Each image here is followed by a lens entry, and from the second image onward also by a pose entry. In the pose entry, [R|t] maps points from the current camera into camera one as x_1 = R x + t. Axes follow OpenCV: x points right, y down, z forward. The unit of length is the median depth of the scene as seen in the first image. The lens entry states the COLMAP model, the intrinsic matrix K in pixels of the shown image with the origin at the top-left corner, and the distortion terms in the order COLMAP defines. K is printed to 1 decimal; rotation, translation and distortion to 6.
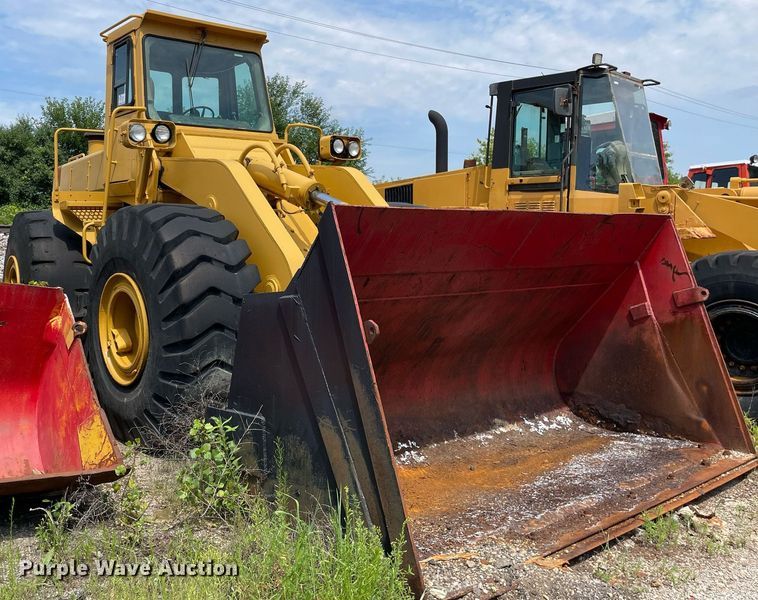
lens RADIAL K [[706.2, 0, 313.9], [0, 706.2, 246.8], [0, 0, 1]] dist [0.093278, -0.141206]
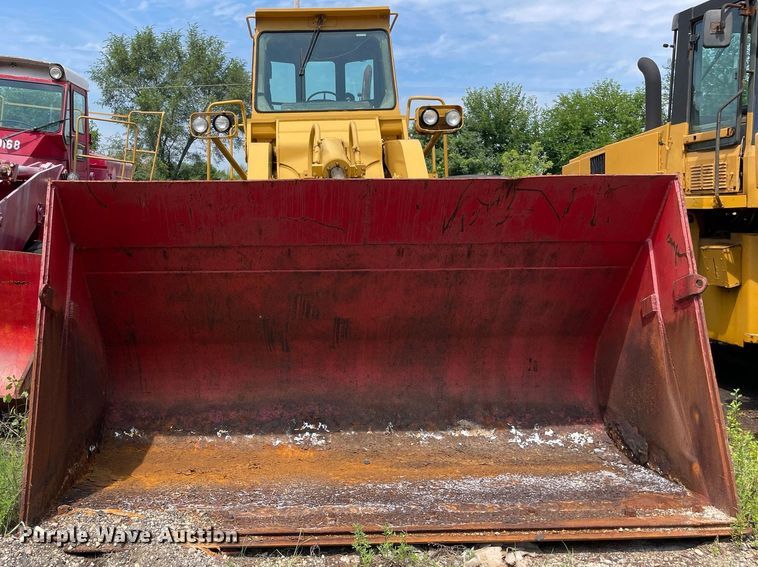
lens RADIAL K [[727.5, 0, 334.3], [0, 727.5, 245.8], [0, 0, 1]] dist [0.080692, -0.115287]
pose [[0.810714, 0.008585, -0.585379, 0.633713], [0.000927, 0.999872, 0.015948, 0.015069], [0.585441, -0.013472, 0.810603, 0.185554]]
